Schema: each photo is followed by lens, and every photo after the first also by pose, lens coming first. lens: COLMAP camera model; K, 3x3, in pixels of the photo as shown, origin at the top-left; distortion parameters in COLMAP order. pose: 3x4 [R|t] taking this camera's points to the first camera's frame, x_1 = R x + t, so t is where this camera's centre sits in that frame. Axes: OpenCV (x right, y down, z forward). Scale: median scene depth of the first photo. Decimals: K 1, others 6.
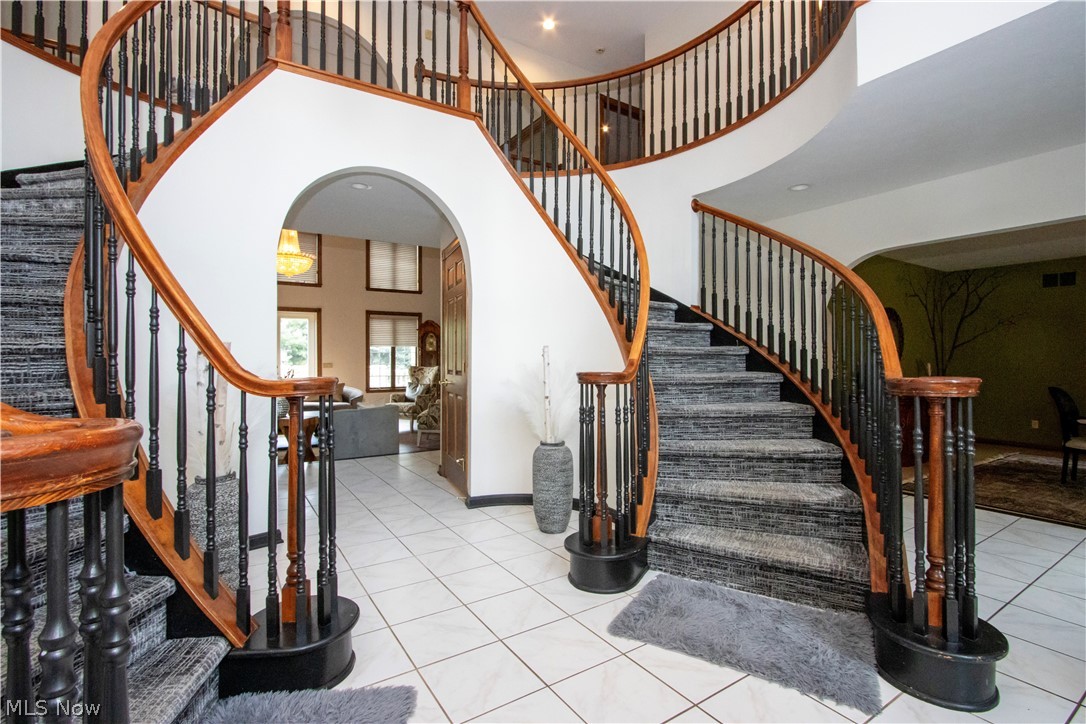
lens RADIAL K [[500.4, 0, 541.1], [0, 500.4, 360.8], [0, 0, 1]] dist [-0.020222, -0.001245]
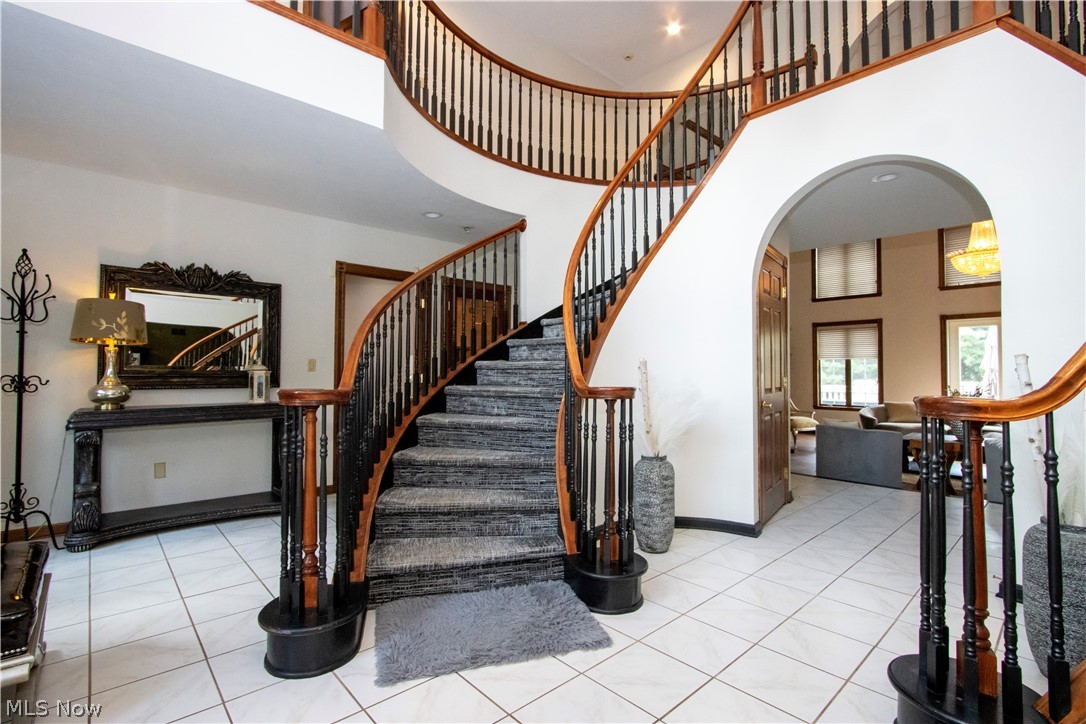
lens RADIAL K [[500.4, 0, 541.5], [0, 500.4, 358.4], [0, 0, 1]] dist [-0.020222, -0.001245]
pose [[0.158547, -0.022711, -0.987090, 0.497235], [-0.008581, 0.999666, -0.024378, -0.005667], [0.987314, 0.012336, 0.158299, 0.330501]]
